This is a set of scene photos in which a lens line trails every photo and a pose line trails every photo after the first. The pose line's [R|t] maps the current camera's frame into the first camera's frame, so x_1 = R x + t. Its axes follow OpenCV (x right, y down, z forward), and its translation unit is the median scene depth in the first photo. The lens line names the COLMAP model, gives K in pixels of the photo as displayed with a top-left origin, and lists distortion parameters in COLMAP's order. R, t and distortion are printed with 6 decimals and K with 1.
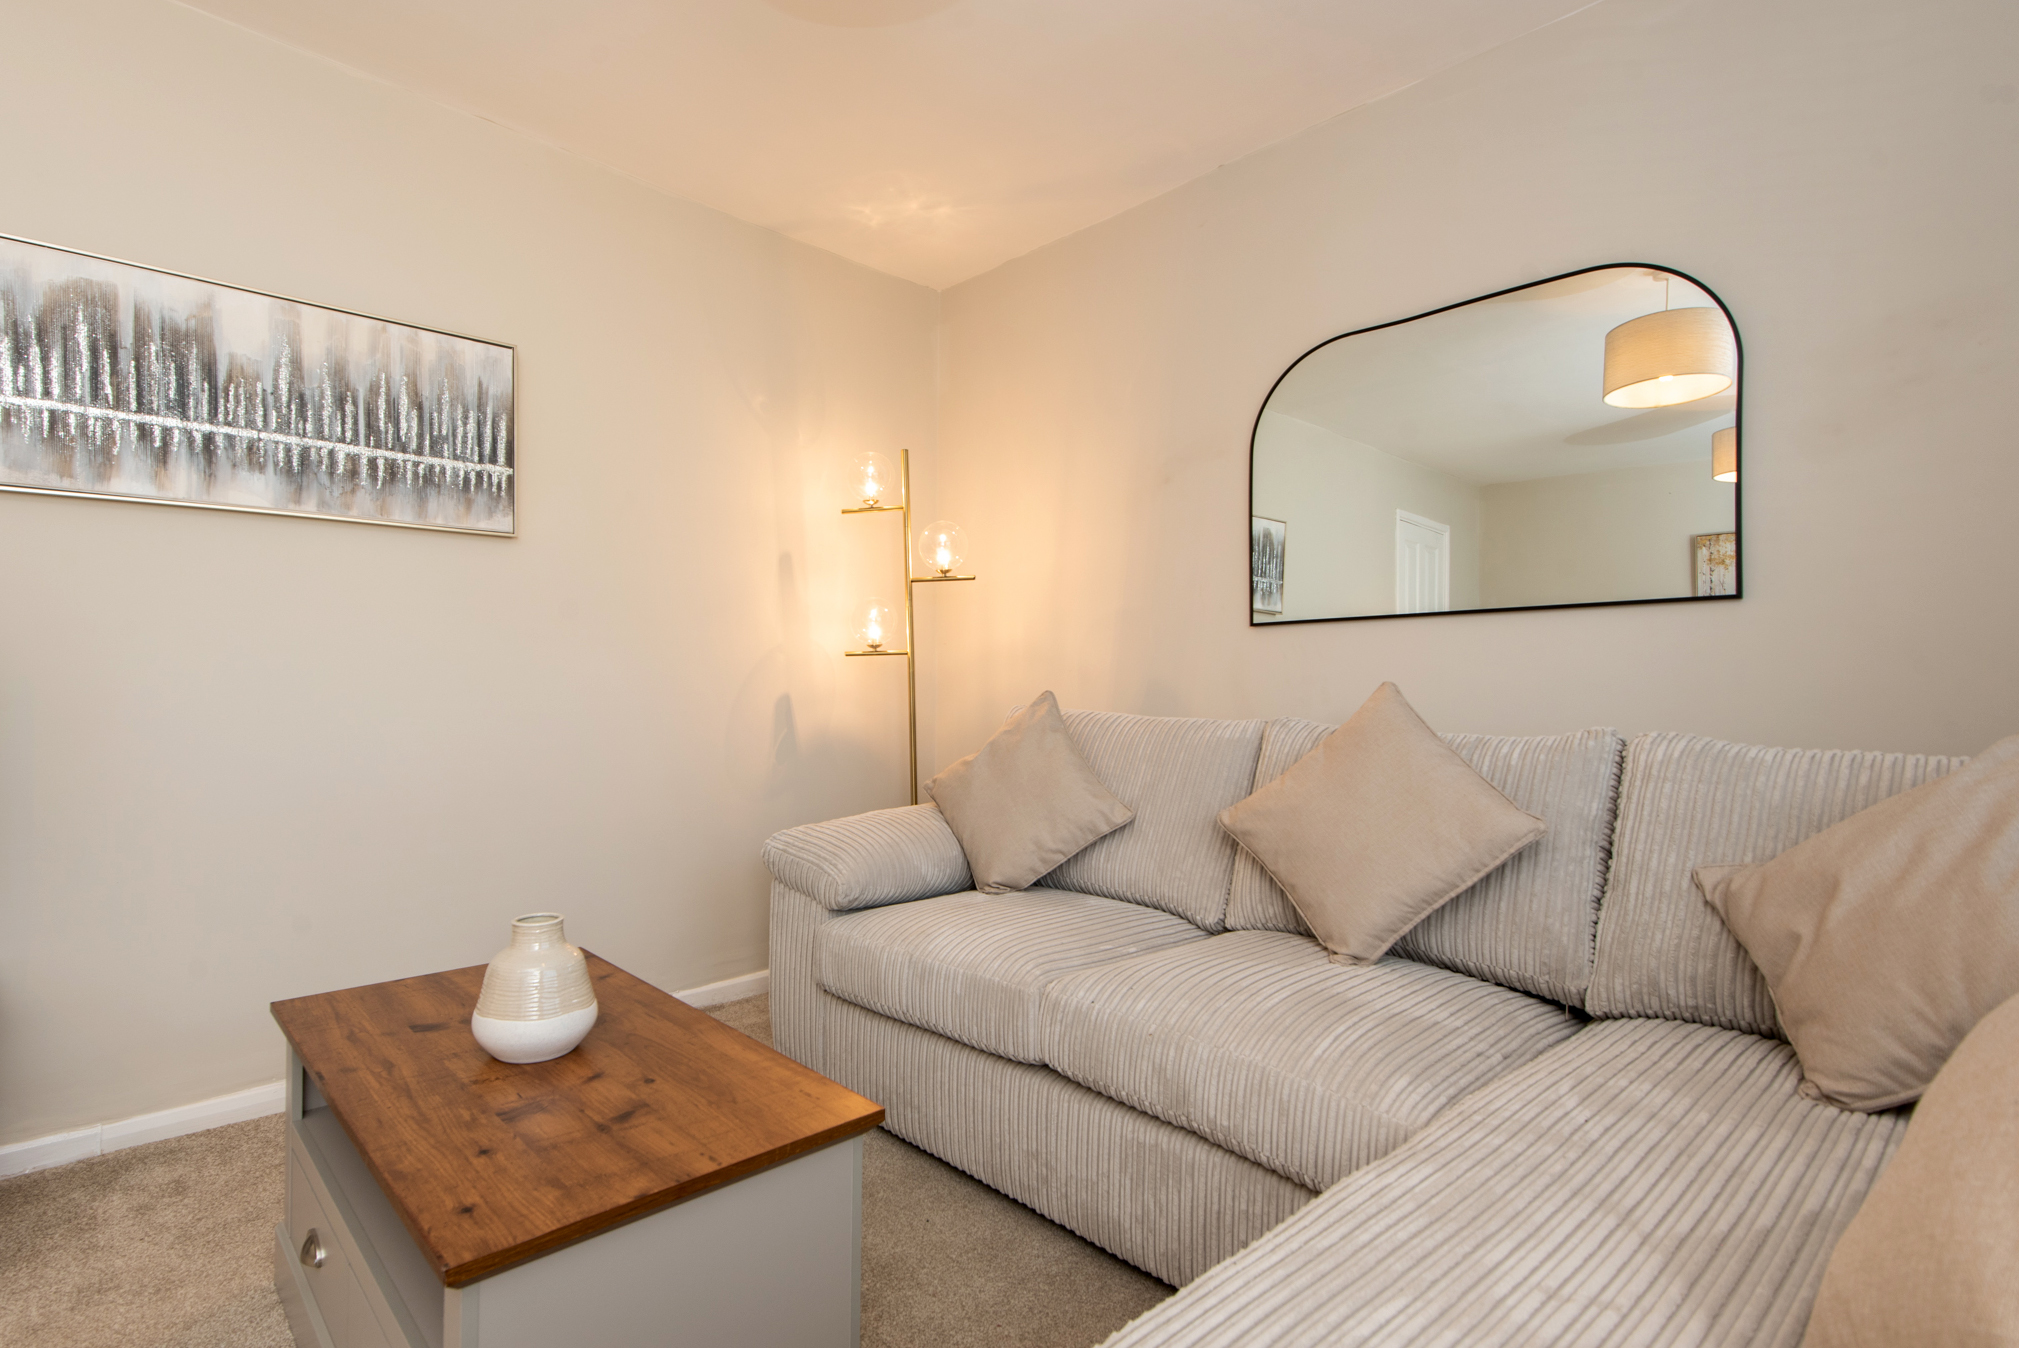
lens RADIAL K [[981.6, 0, 977.1], [0, 981.6, 696.6], [0, 0, 1]] dist [-0.000175, -0.000889]
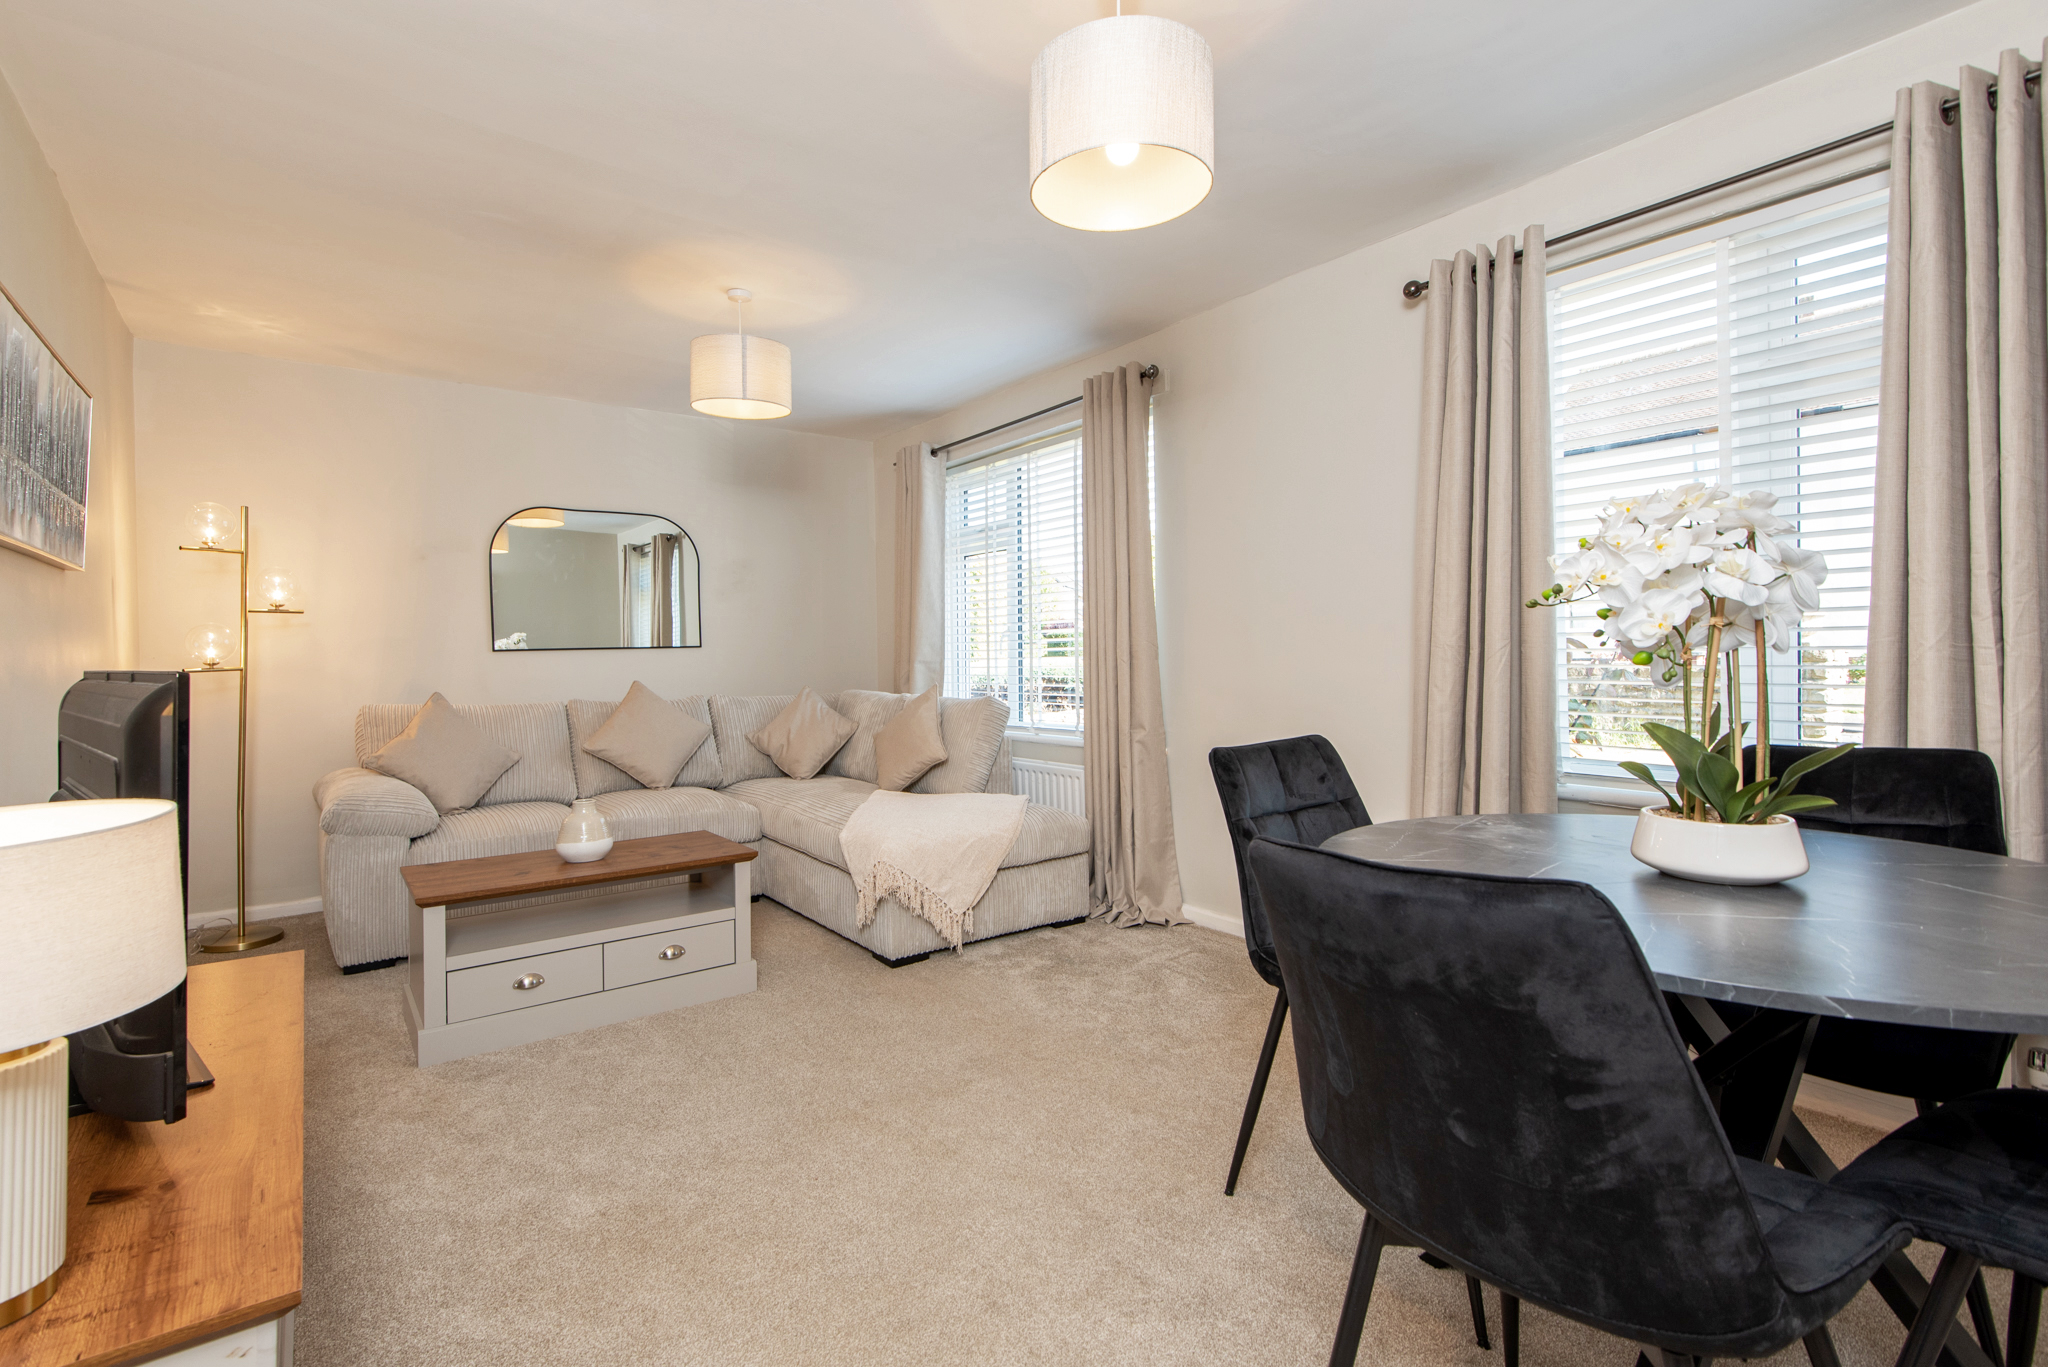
lens RADIAL K [[962.8, 0, 1023.9], [0, 962.8, 649.2], [0, 0, 1]] dist [0.000331, -0.011473]
pose [[0.085270, -0.003870, 0.996350, -1.423075], [0.035074, 0.999384, 0.000880, -0.043136], [-0.995740, 0.034871, 0.085353, -0.100347]]
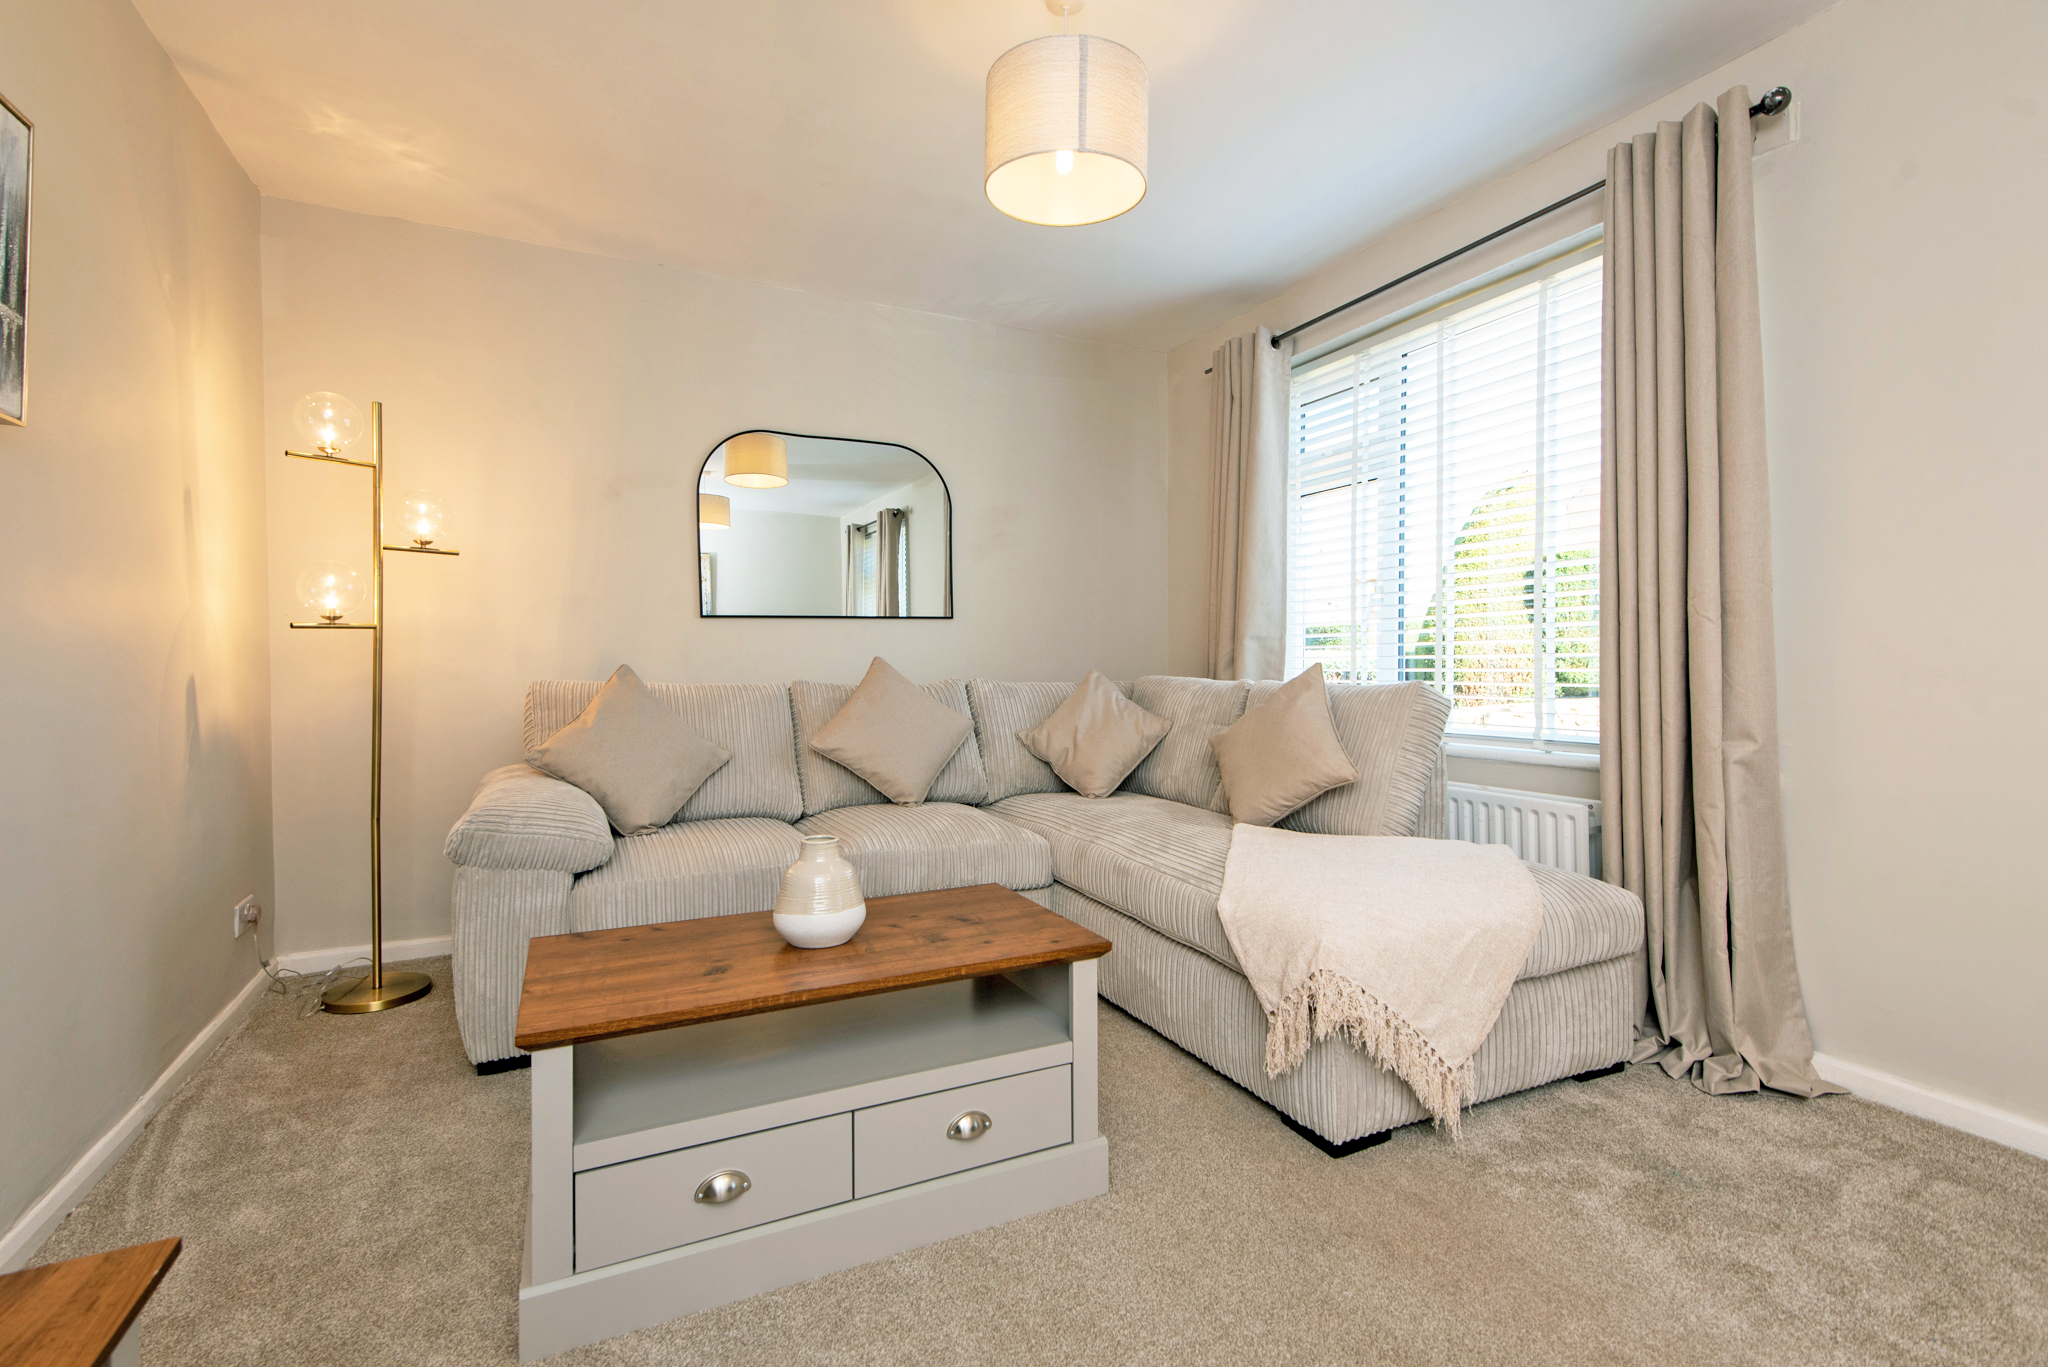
lens RADIAL K [[918.9, 0, 1021.0], [0, 918.9, 671.9], [0, 0, 1]] dist [0.001197, -0.008469]
pose [[0.276822, -0.017159, 0.960768, -0.860124], [0.025521, 0.999619, 0.010500, 0.004169], [-0.960582, 0.021613, 0.277154, 0.234515]]
